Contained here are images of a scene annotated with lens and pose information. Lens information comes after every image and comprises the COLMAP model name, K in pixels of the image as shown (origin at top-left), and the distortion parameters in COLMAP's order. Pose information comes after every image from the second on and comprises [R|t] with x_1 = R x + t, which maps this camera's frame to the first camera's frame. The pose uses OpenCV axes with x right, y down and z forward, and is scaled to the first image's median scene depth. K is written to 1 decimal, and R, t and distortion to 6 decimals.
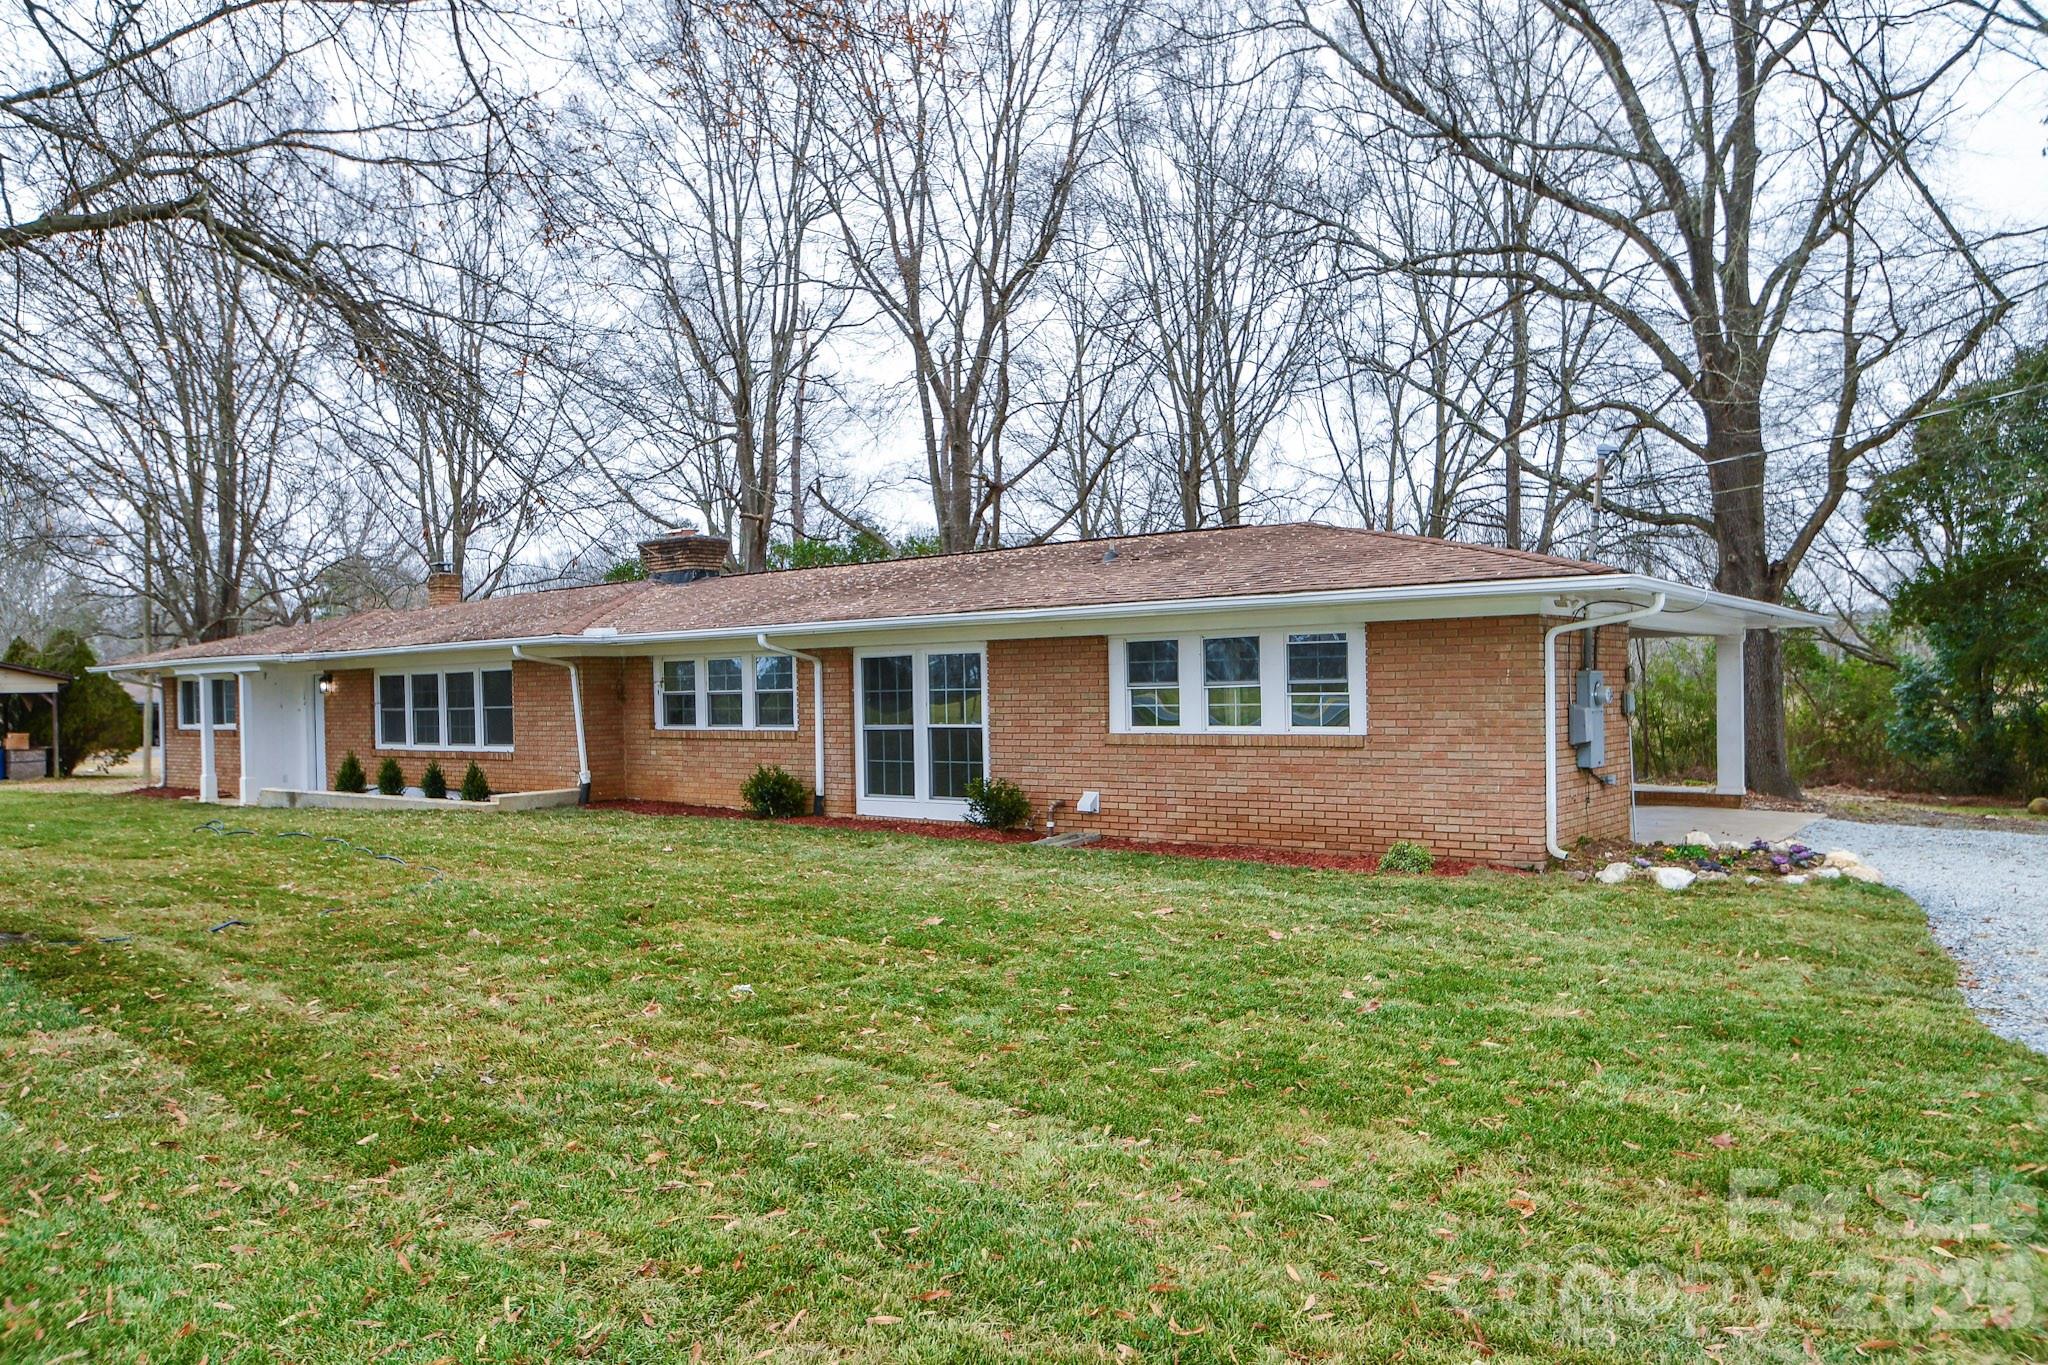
lens RADIAL K [[1435.9, 0, 1030.1], [0, 1435.9, 681.8], [0, 0, 1]] dist [-0.025746, -0.007139]
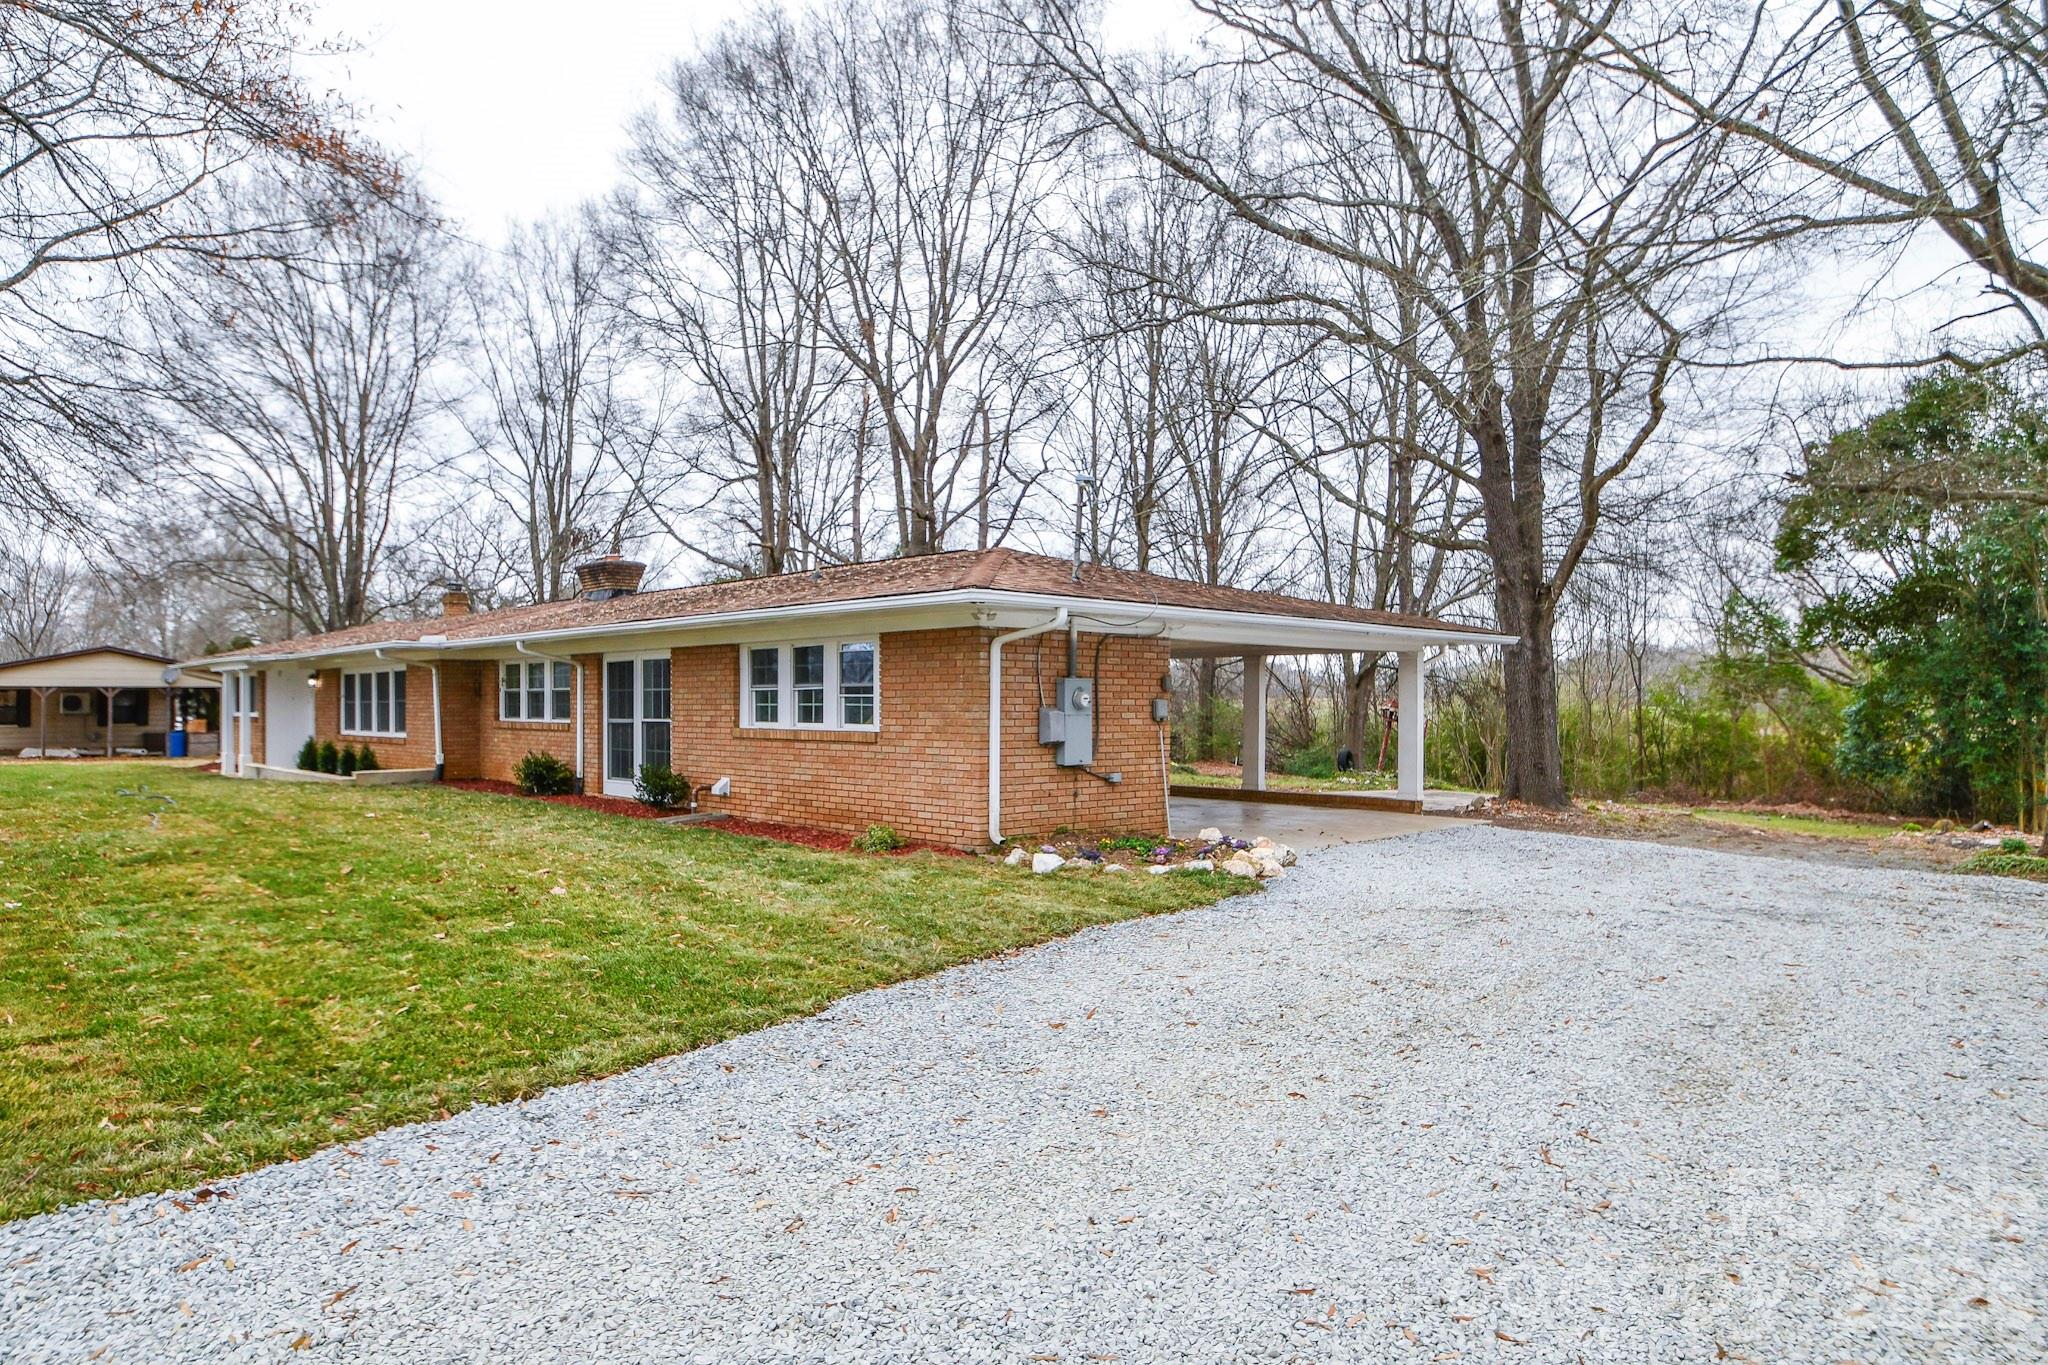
lens RADIAL K [[1279.6, 0, 1036.7], [0, 1279.6, 695.7], [0, 0, 1]] dist [-0.006874, -0.002800]
pose [[0.990550, 0.015988, -0.136214, 0.350304], [-0.015787, 0.999872, 0.002554, 0.002716], [0.136238, -0.000379, 0.990676, 0.004055]]
